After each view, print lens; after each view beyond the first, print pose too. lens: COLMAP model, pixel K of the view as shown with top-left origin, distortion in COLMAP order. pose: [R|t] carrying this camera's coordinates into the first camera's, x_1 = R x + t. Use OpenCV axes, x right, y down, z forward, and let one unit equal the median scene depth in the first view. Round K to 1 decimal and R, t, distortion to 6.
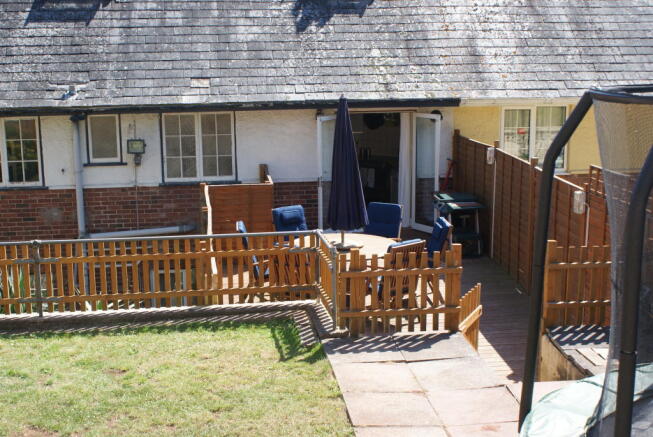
lens RADIAL K [[935.6, 0, 326.5], [0, 935.6, 218.5], [0, 0, 1]] dist [-0.053842, 0.016424]
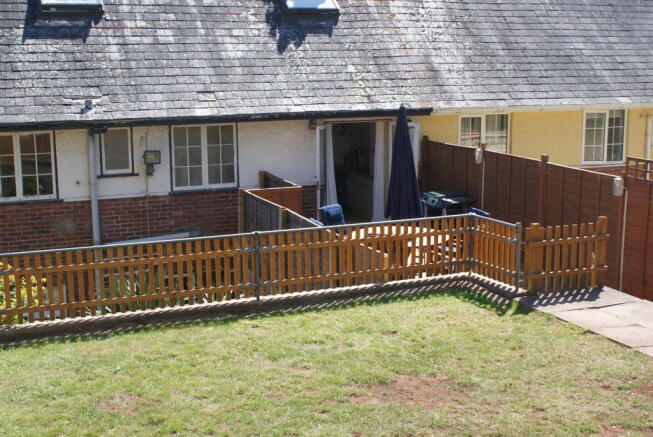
lens RADIAL K [[935.6, 0, 326.5], [0, 935.6, 218.5], [0, 0, 1]] dist [-0.053842, 0.016424]
pose [[0.961208, -0.044085, 0.272277, -0.296083], [0.049456, 0.998693, -0.012893, 0.014462], [-0.271353, 0.025859, 0.962132, -0.061094]]
